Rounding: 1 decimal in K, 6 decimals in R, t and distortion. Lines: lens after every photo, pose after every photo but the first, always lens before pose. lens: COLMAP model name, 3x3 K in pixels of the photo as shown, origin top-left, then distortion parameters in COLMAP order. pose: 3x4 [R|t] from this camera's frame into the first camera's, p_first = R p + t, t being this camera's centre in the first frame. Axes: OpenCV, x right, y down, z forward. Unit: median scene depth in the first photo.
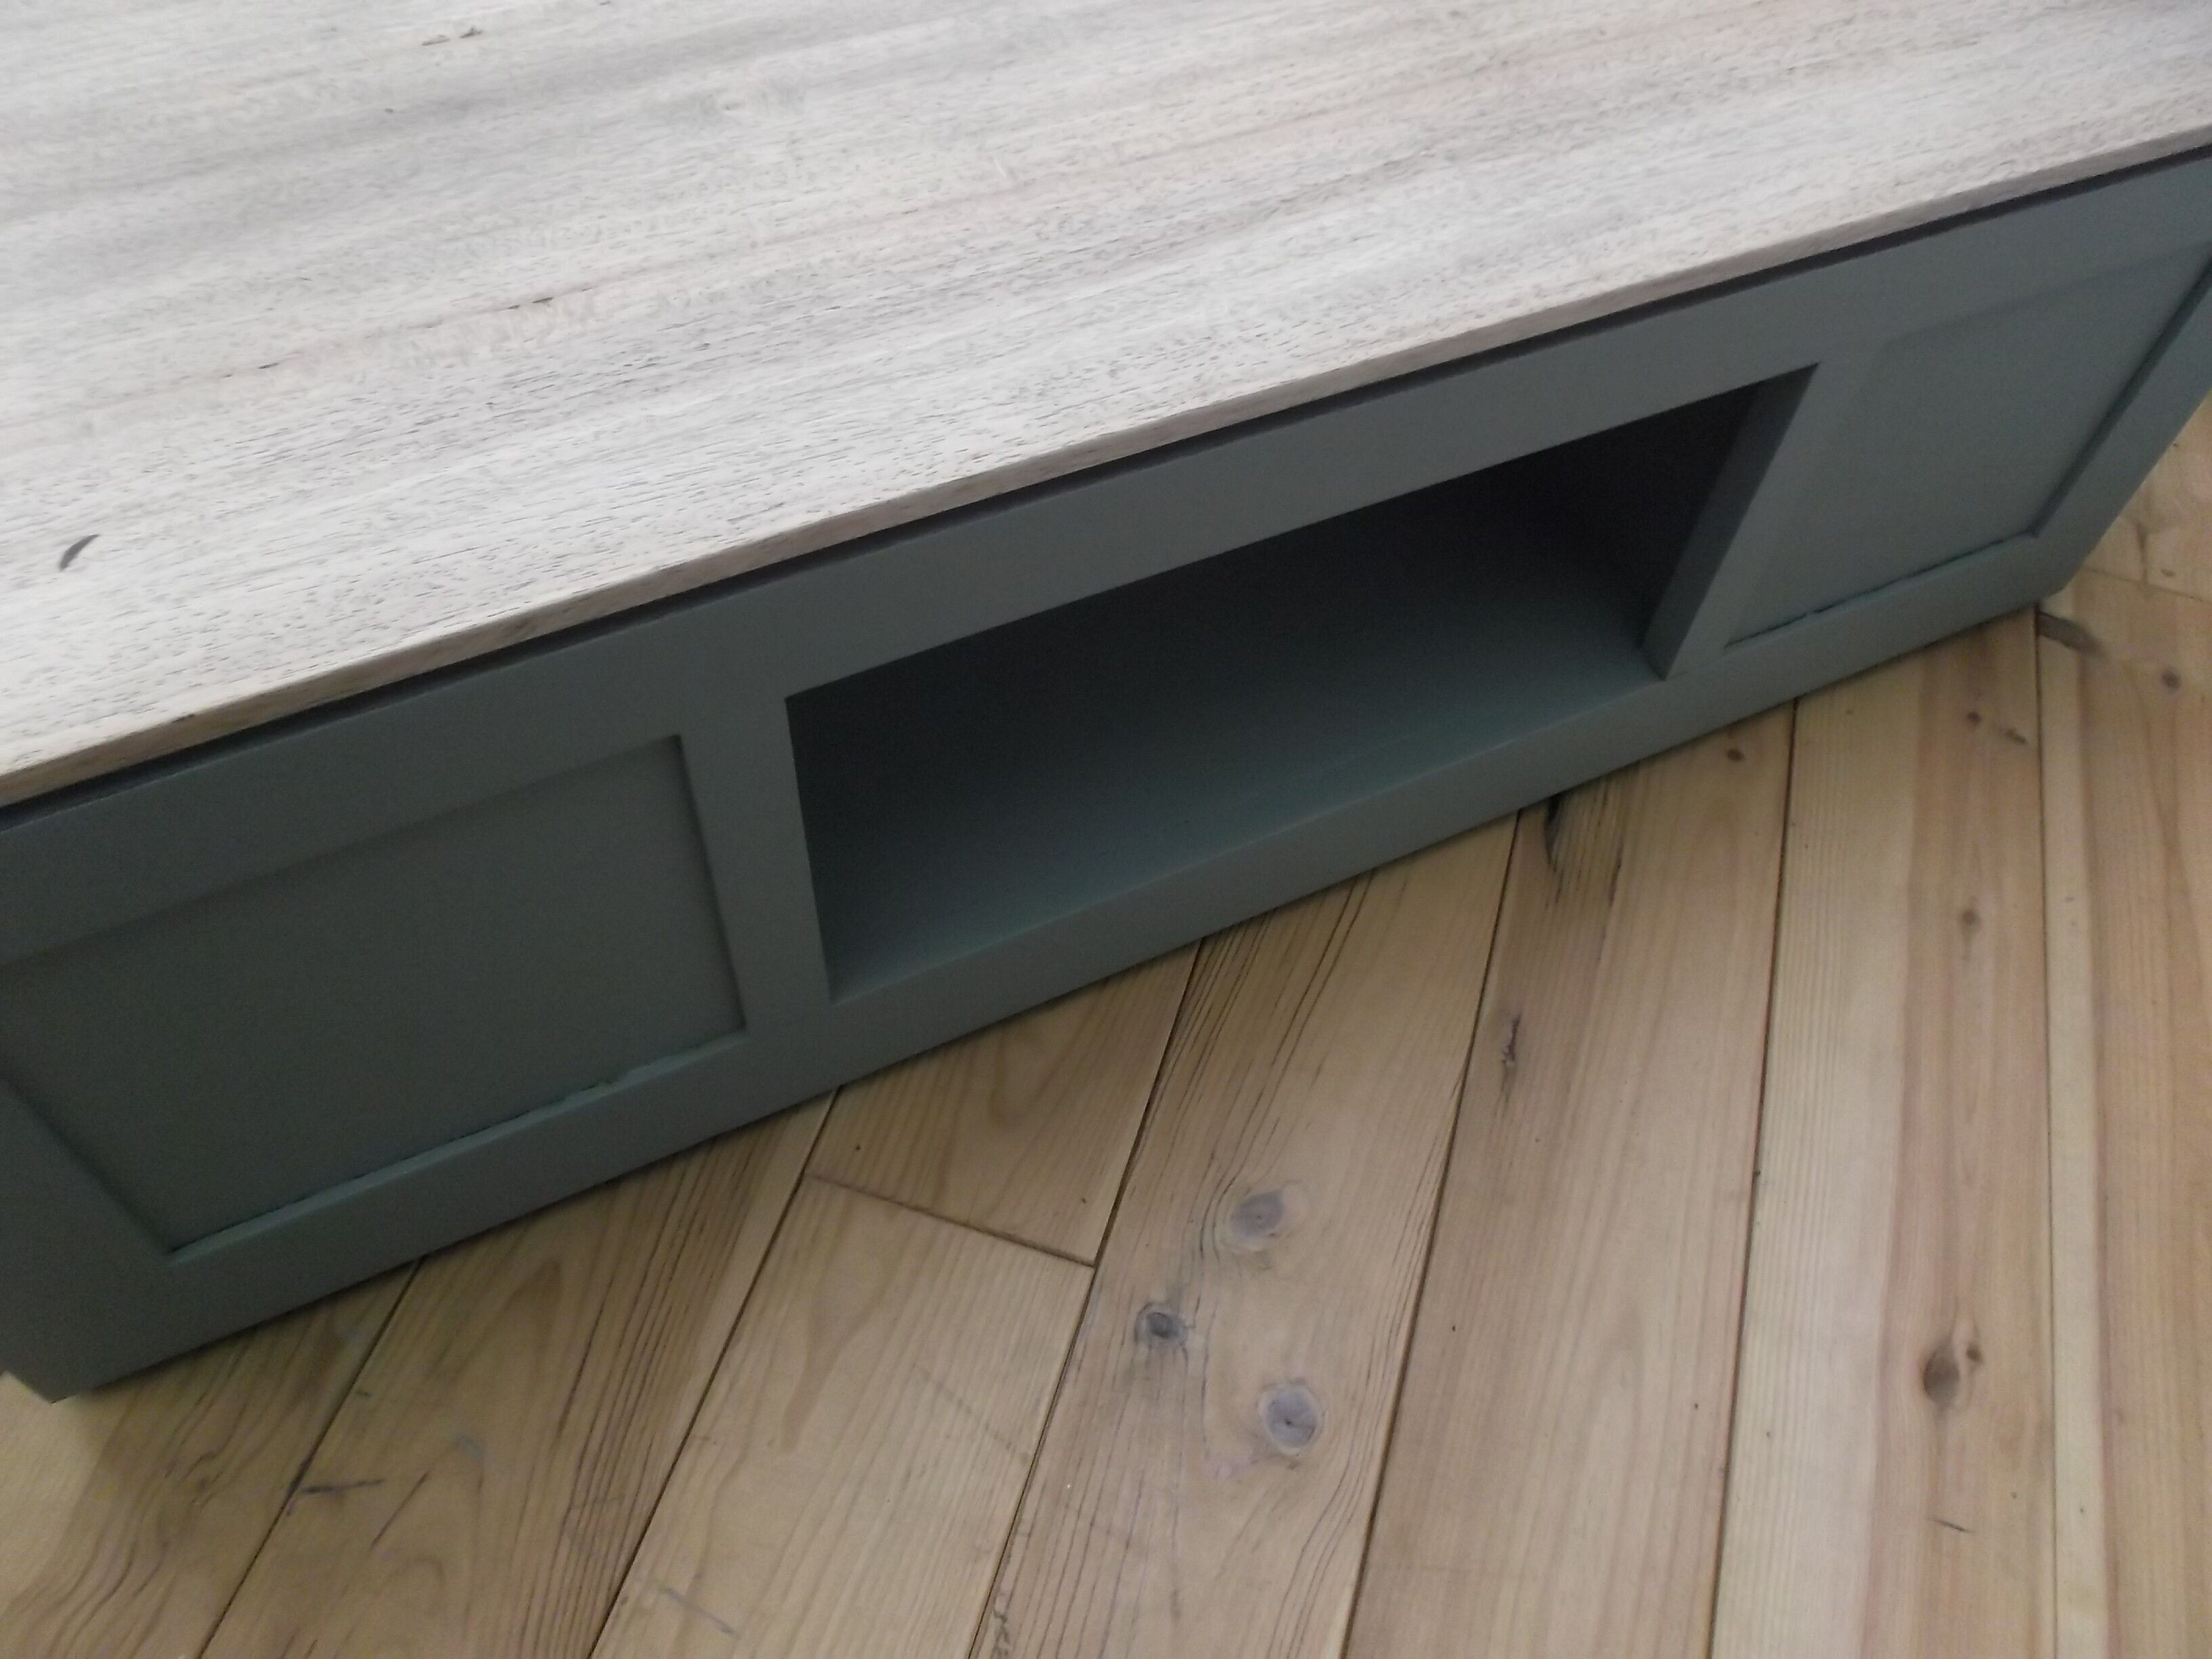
lens RADIAL K [[1660.6, 0, 1106.0], [0, 1660.6, 829.5], [0, 0, 1]] dist [-0.005009, 0.000793]
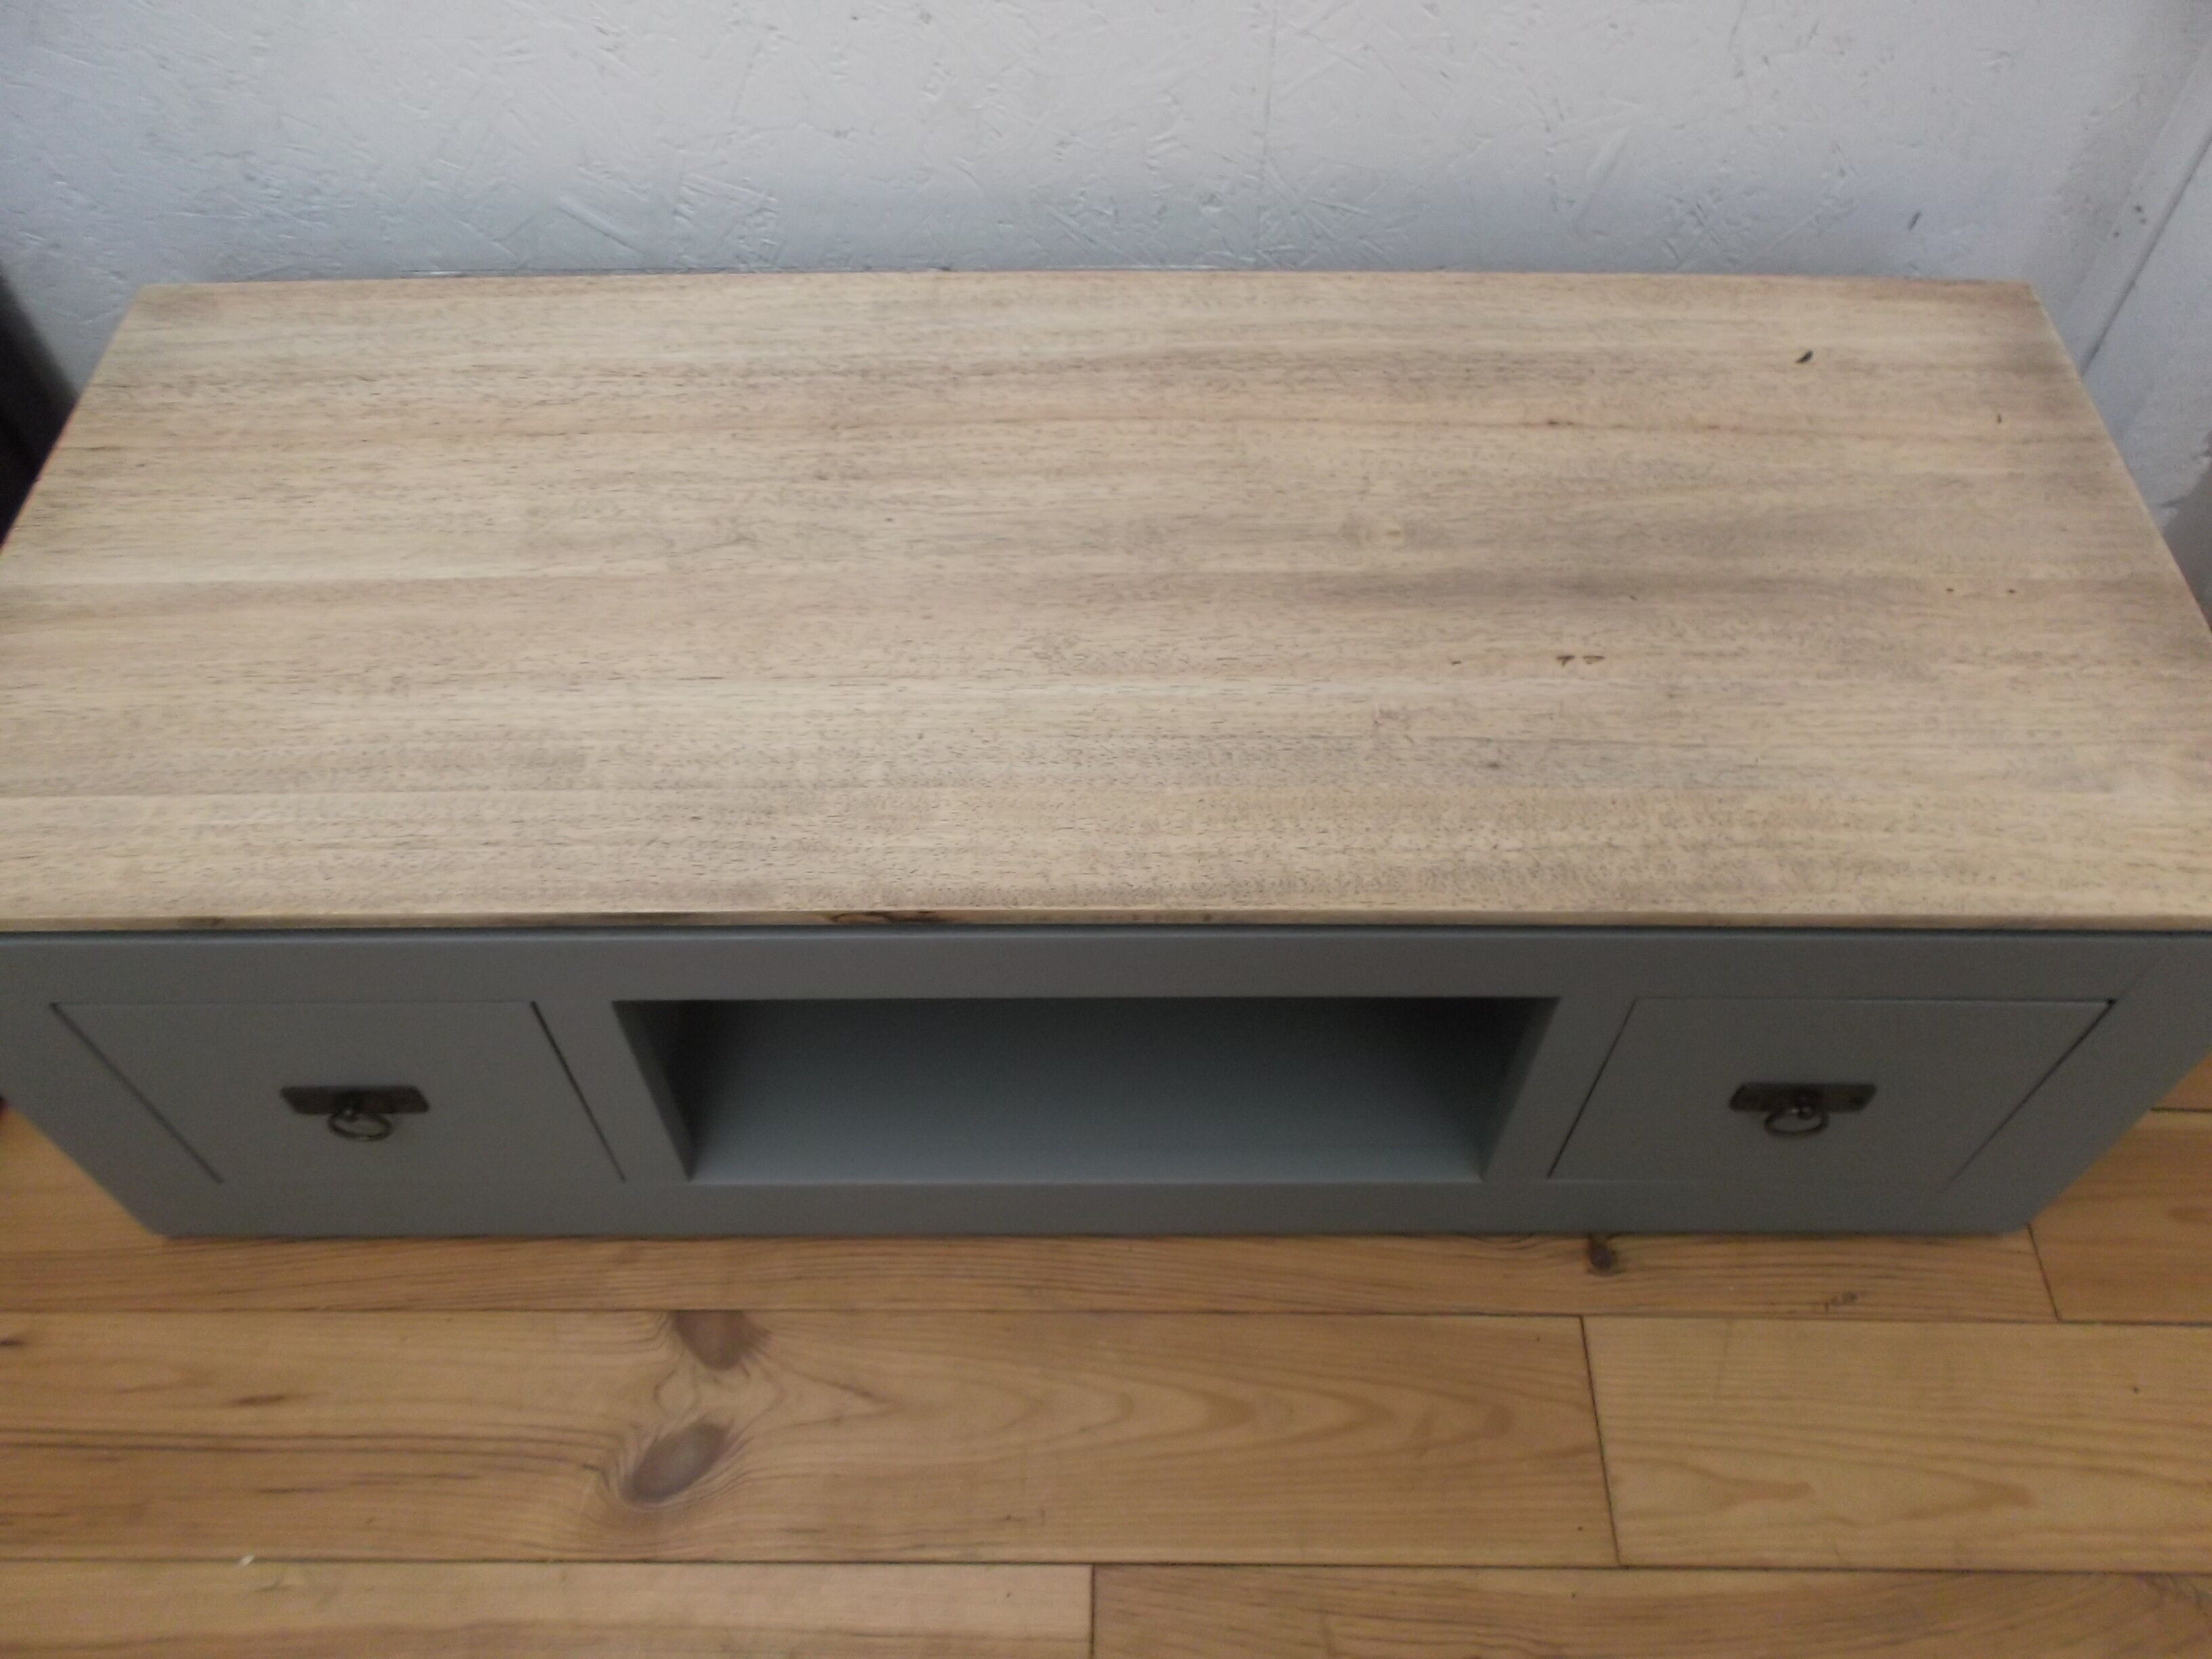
lens RADIAL K [[1812.9, 0, 1098.9], [0, 1812.9, 739.8], [0, 0, 1]] dist [-0.007793, -0.000415]
pose [[-0.890094, -0.387862, 0.239365, -0.454023], [0.340276, -0.216111, 0.915155, -2.020341], [-0.303224, 0.896024, 0.324339, 0.773490]]
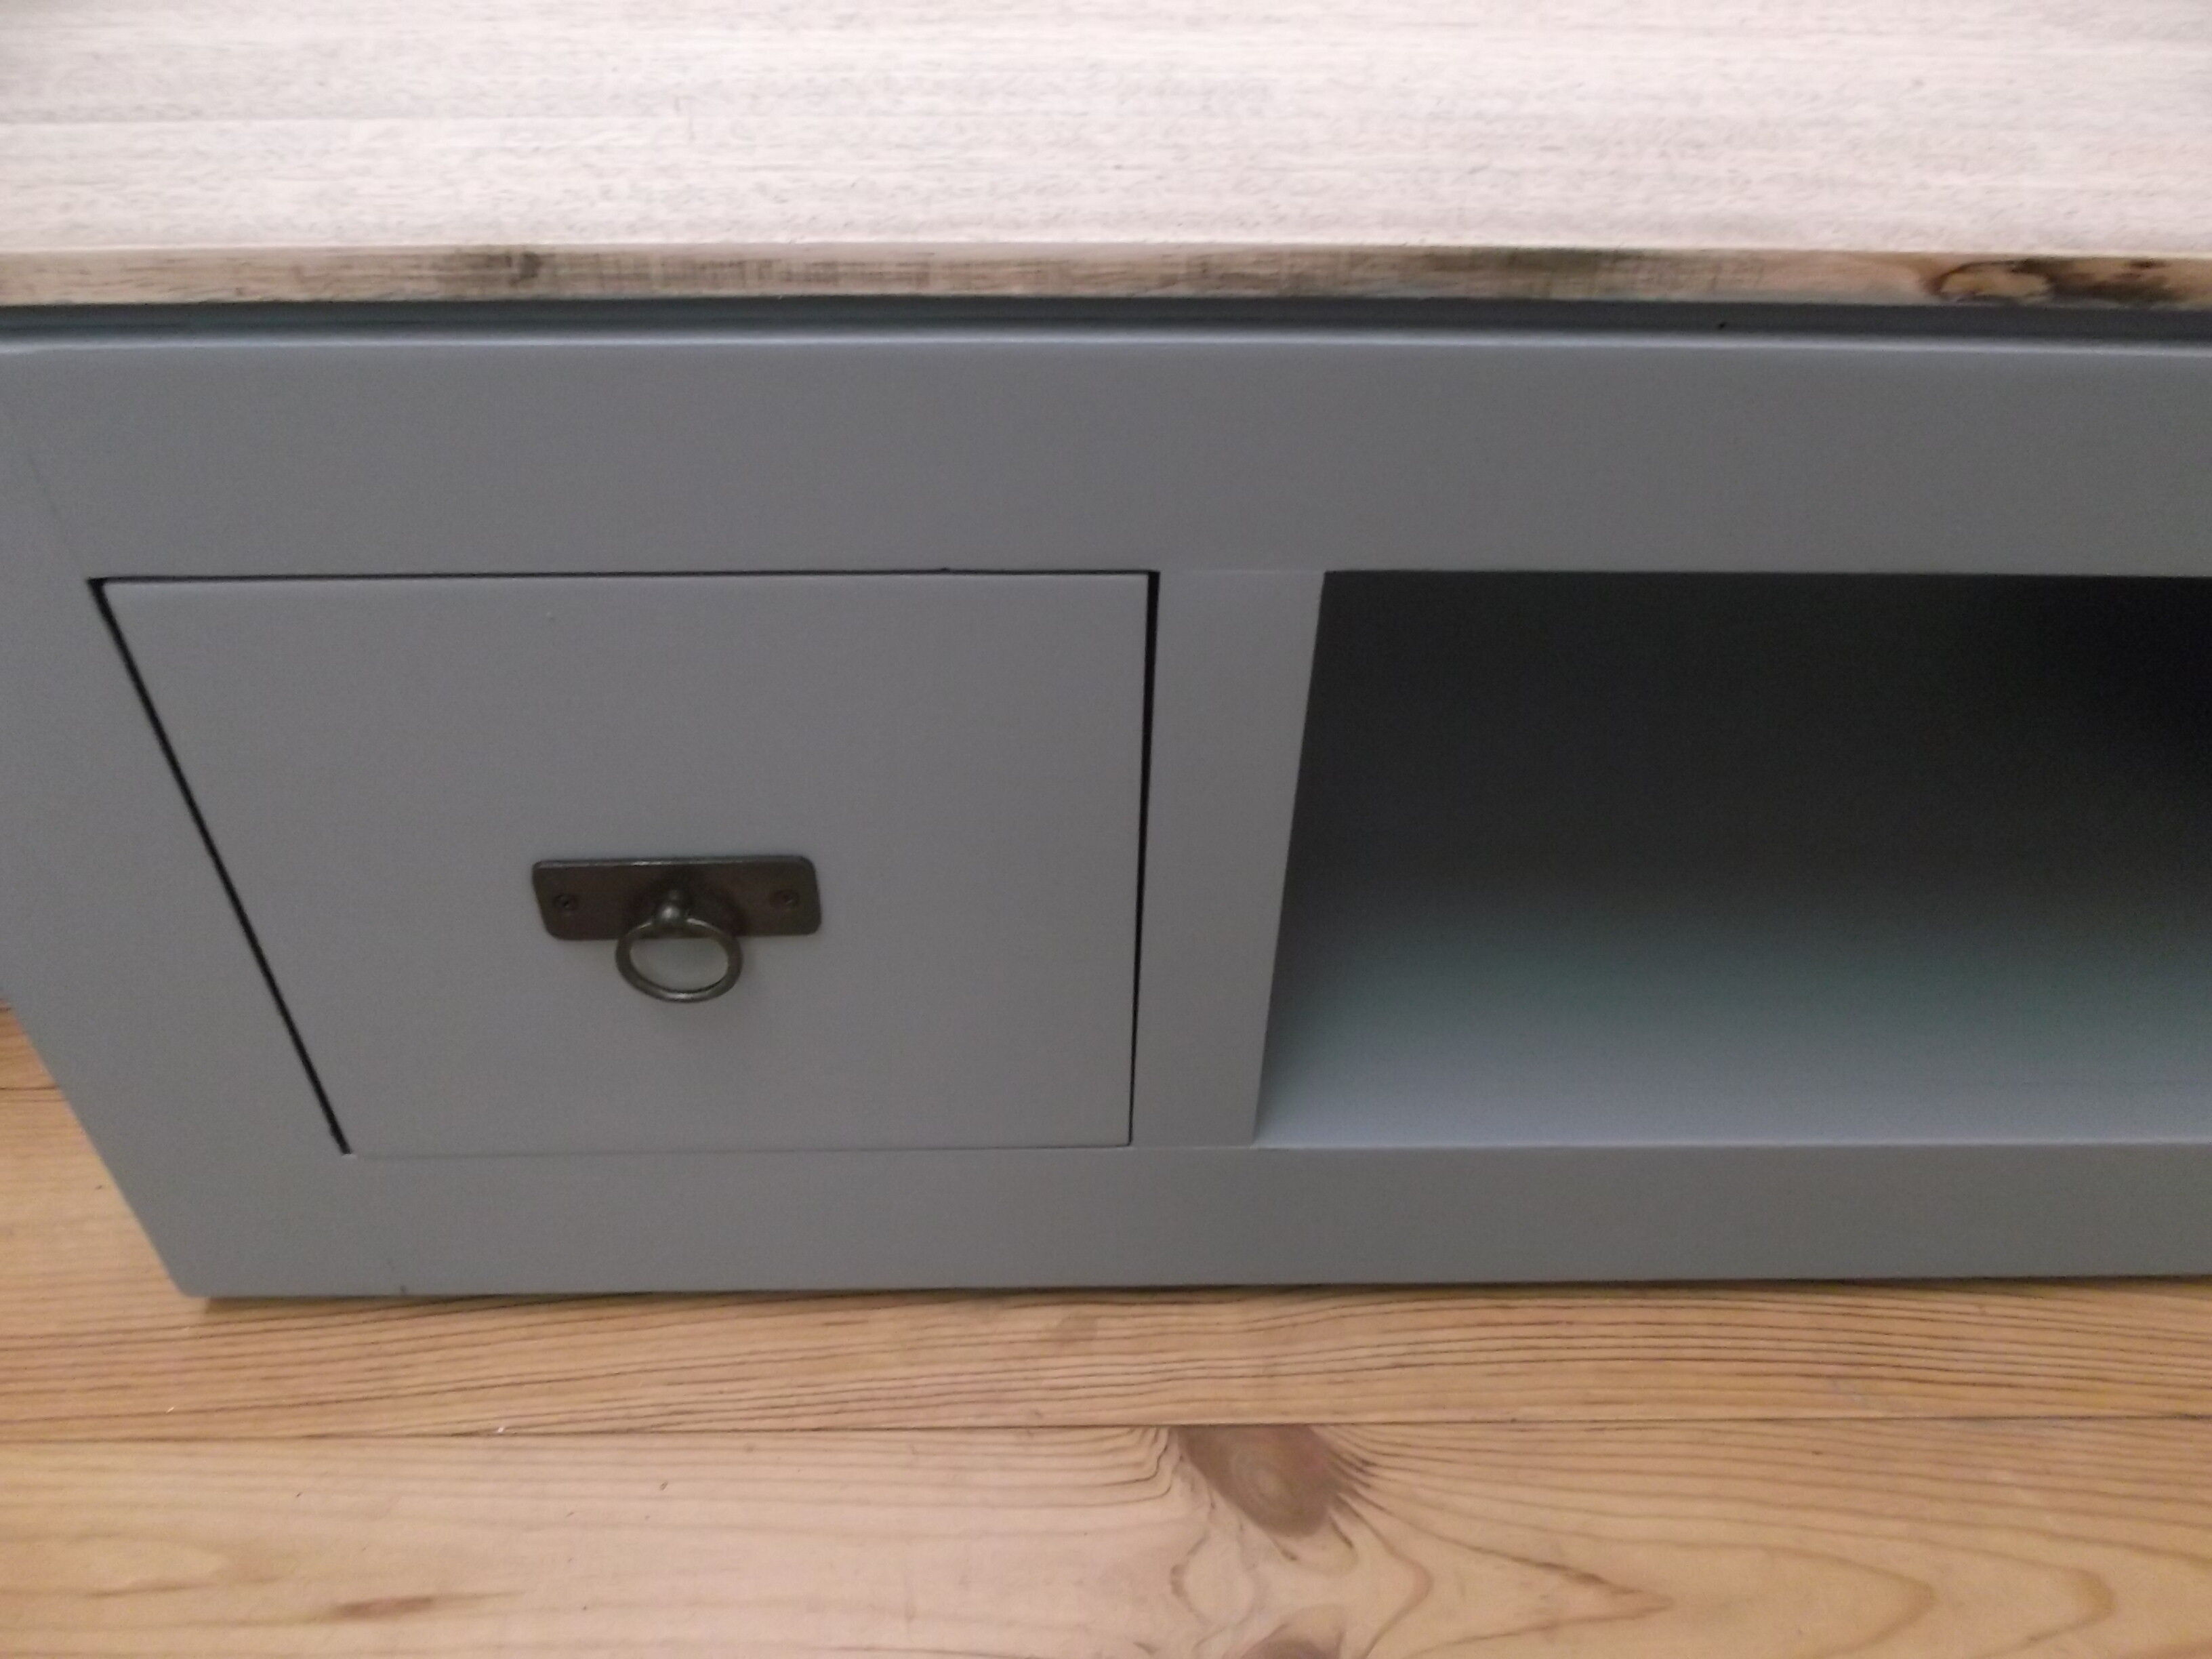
lens RADIAL K [[1750.6, 0, 1097.6], [0, 1750.6, 779.4], [0, 0, 1]] dist [-0.068765, 0.068108]
pose [[-0.896174, -0.342286, 0.282333, 0.020896], [0.311343, -0.031749, 0.949767, -1.516374], [-0.316129, 0.939059, 0.135021, 1.550226]]
